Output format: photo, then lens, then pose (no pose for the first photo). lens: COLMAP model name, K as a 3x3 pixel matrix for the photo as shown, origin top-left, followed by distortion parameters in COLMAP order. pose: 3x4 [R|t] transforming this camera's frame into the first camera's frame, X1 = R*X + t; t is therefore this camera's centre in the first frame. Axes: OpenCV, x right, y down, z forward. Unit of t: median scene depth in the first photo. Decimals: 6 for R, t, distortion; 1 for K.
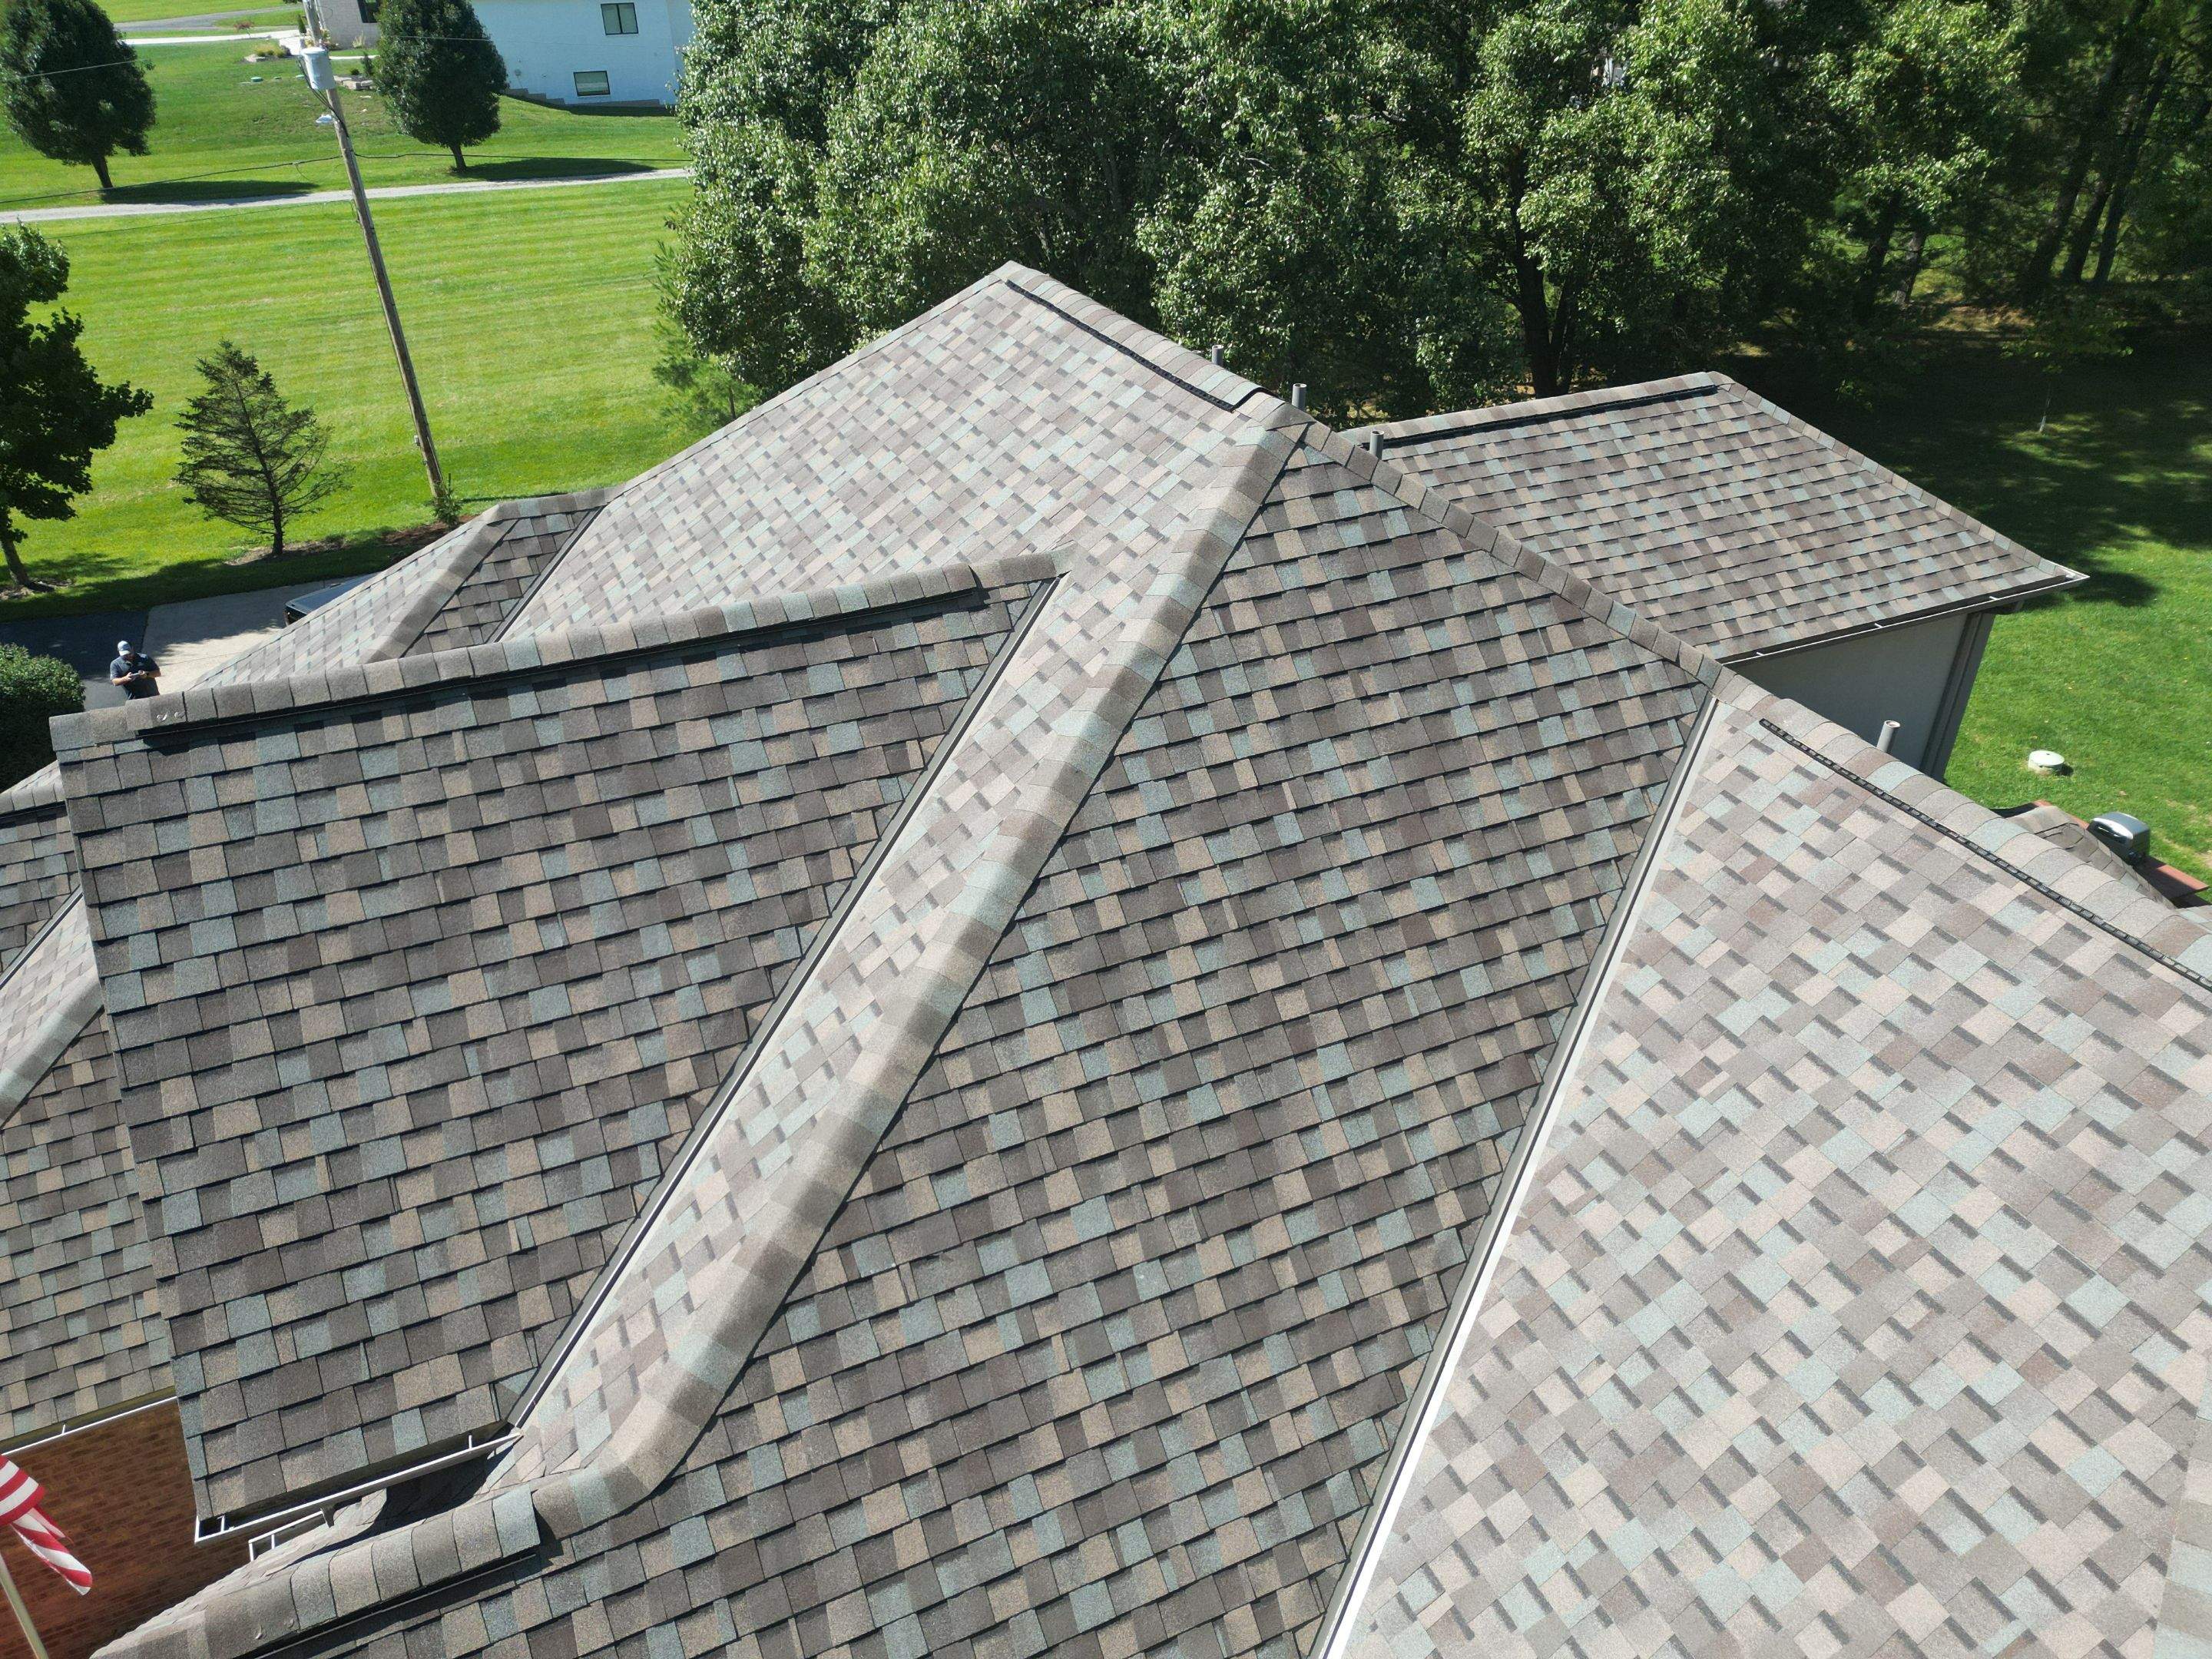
lens RADIAL K [[1538.1, 0, 1114.7], [0, 1538.1, 834.3], [0, 0, 1]] dist [0.072226, -0.064061]
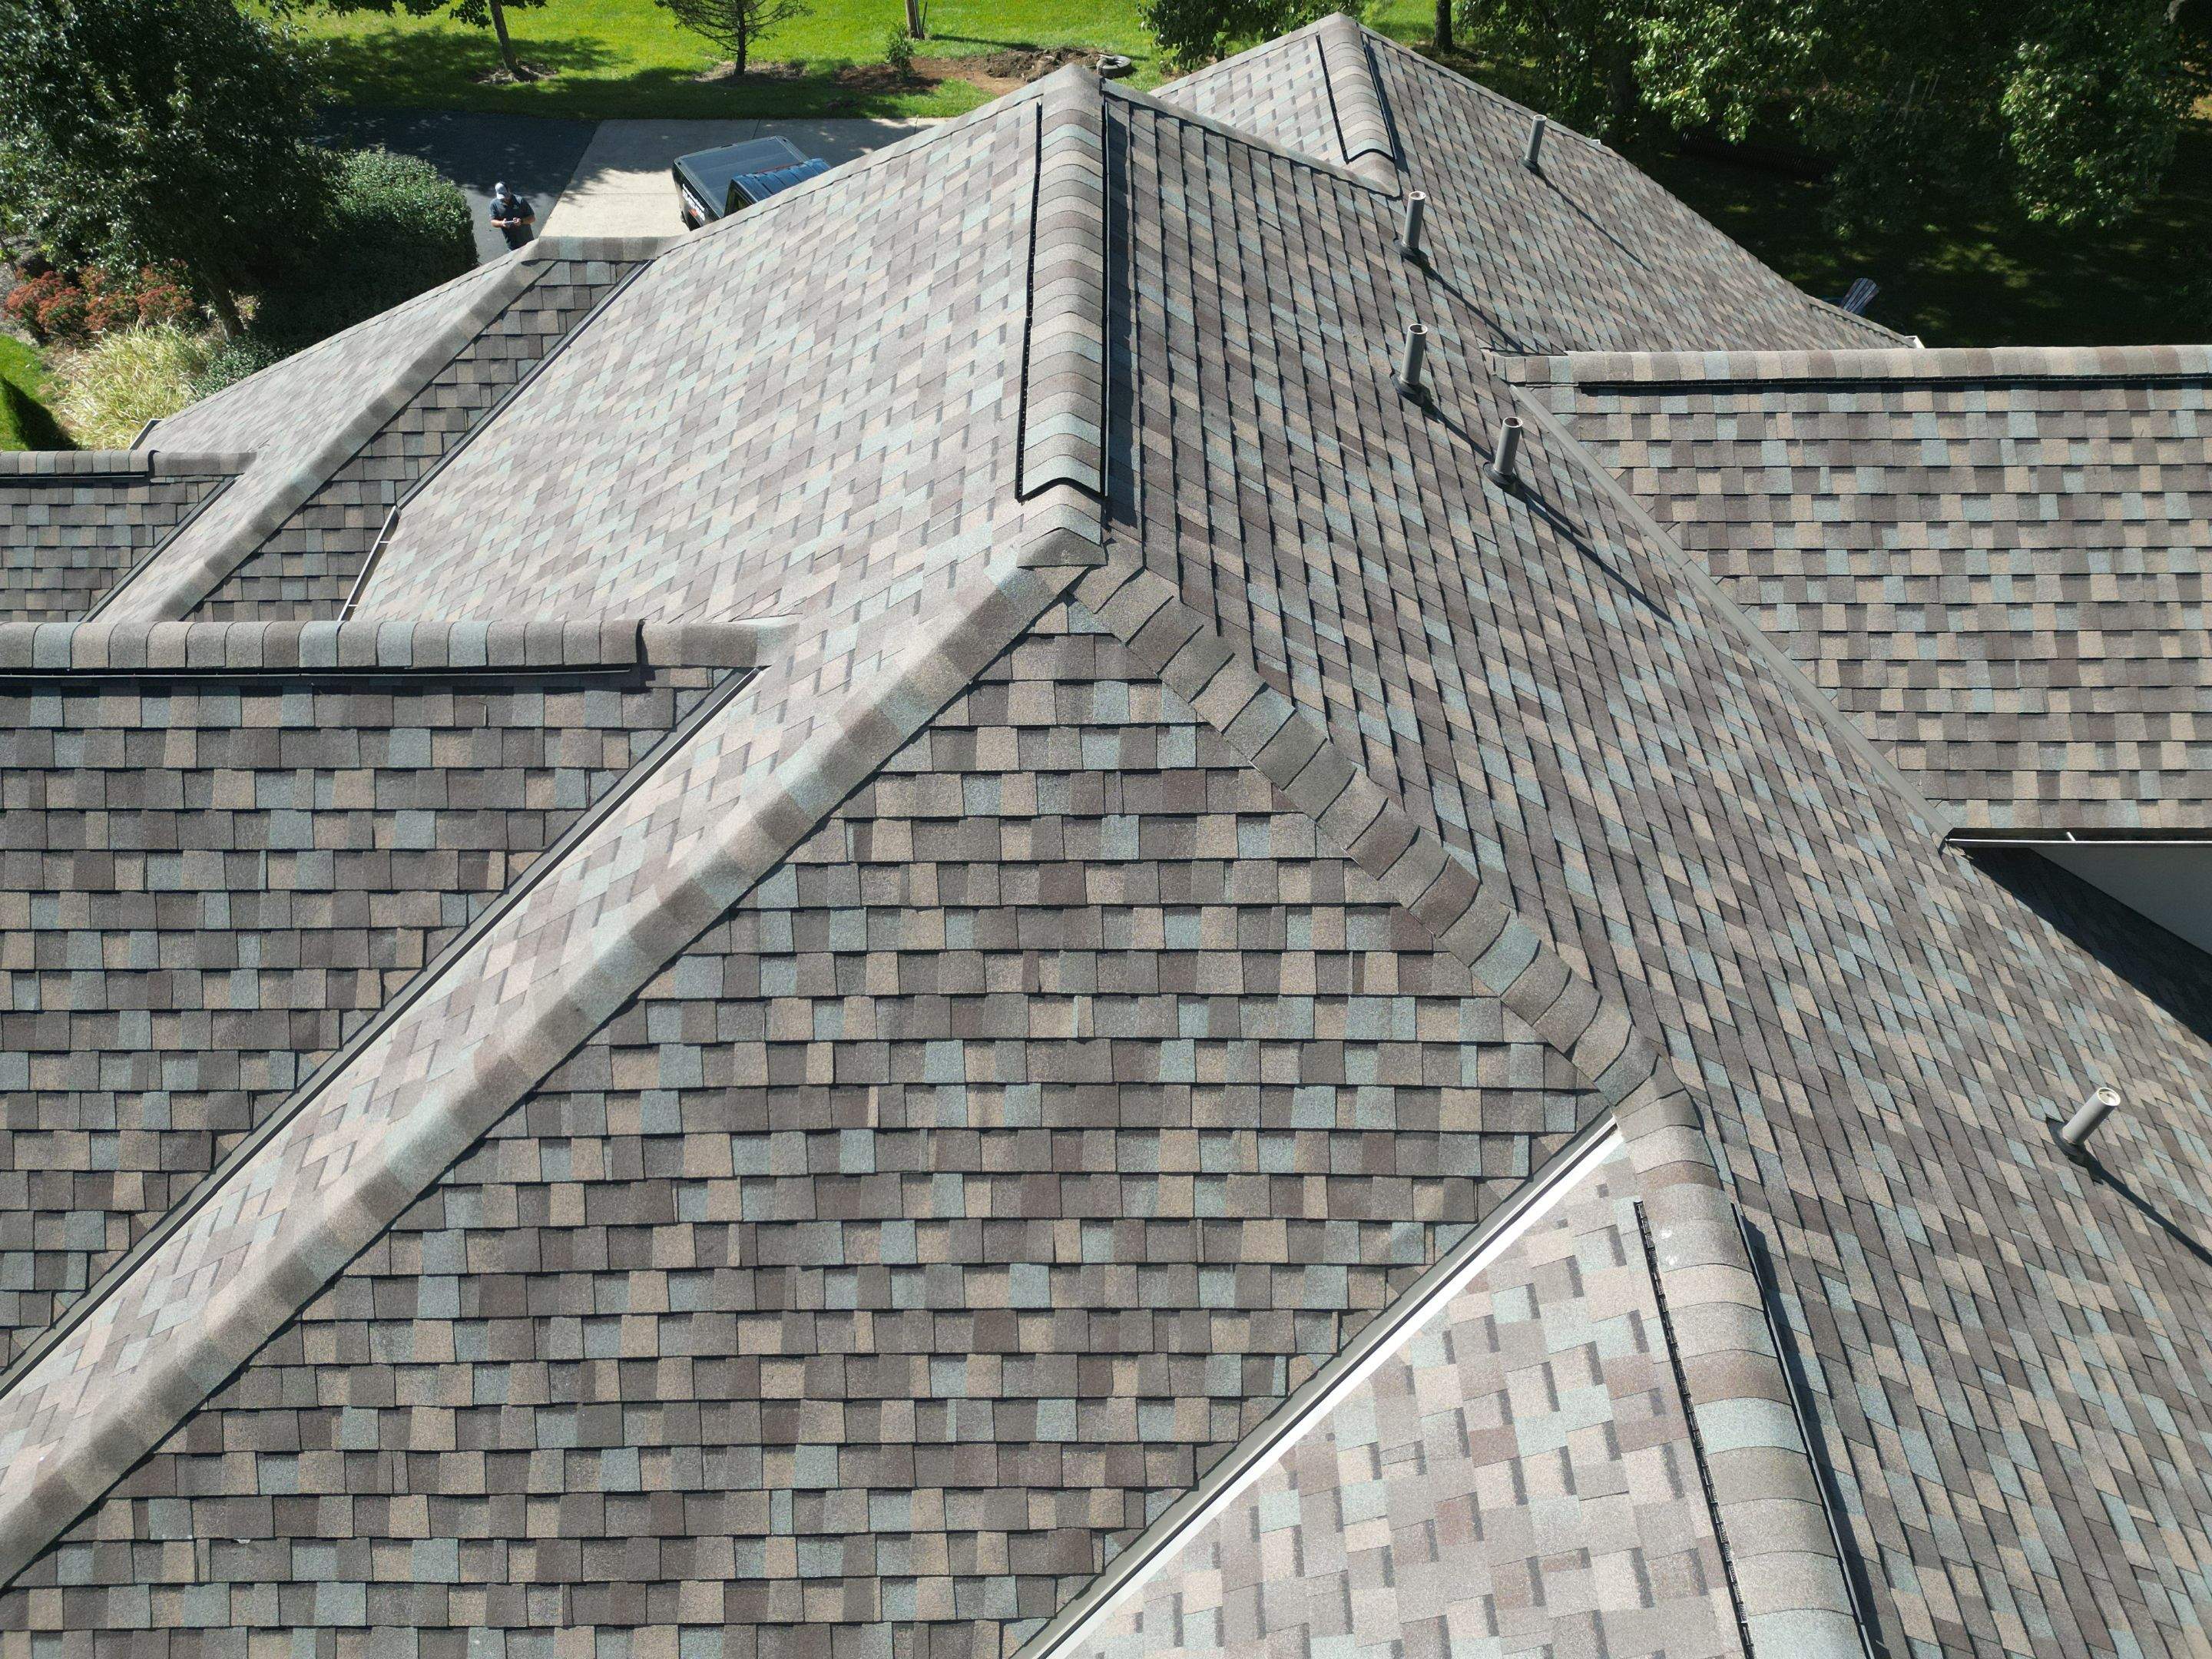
lens RADIAL K [[1538.1, 0, 1116.4], [0, 1538.1, 834.1], [0, 0, 1]] dist [0.072226, -0.064061]
pose [[0.911672, 0.305568, -0.274739, 0.372370], [-0.218195, 0.926537, 0.306464, -0.385206], [0.348202, -0.219448, 0.911372, 0.402906]]
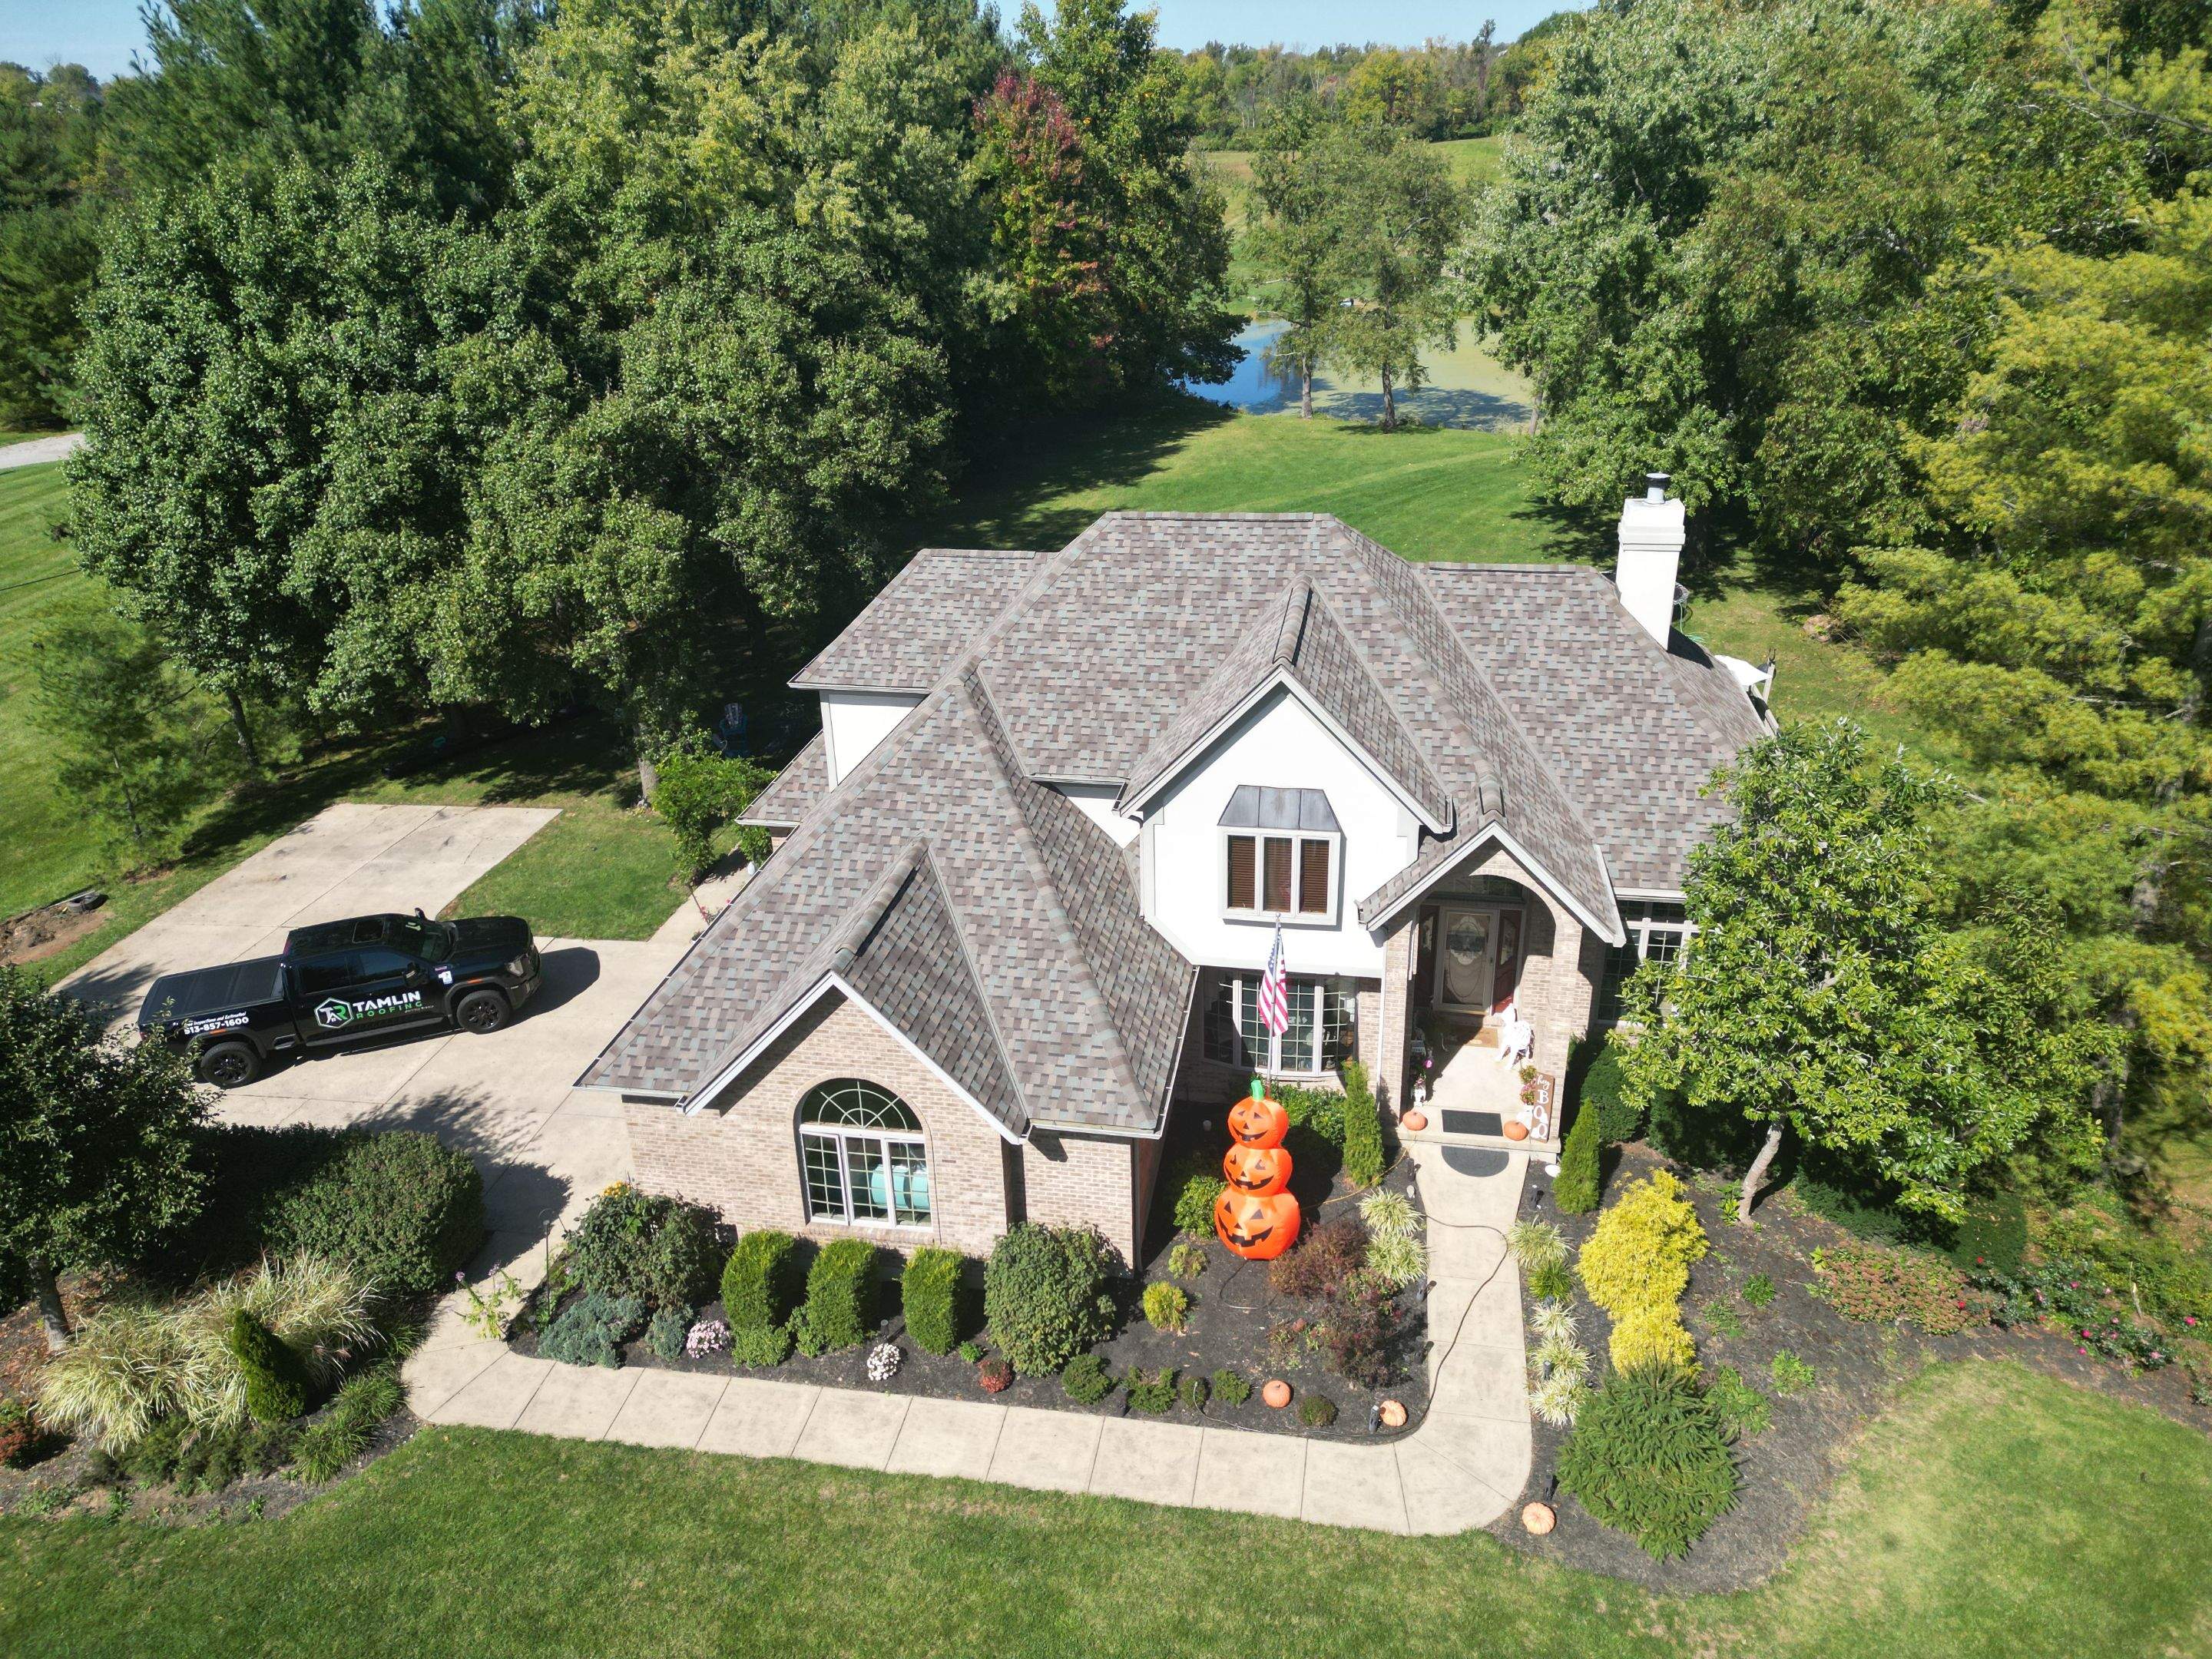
lens RADIAL K [[1538.1, 0, 1098.9], [0, 1538.1, 824.9], [0, 0, 1]] dist [0.072226, -0.064061]
pose [[0.572995, -0.352240, 0.740002, -2.994500], [0.454161, 0.888081, 0.071062, -0.155912], [-0.682213, 0.295361, 0.668840, -0.702643]]
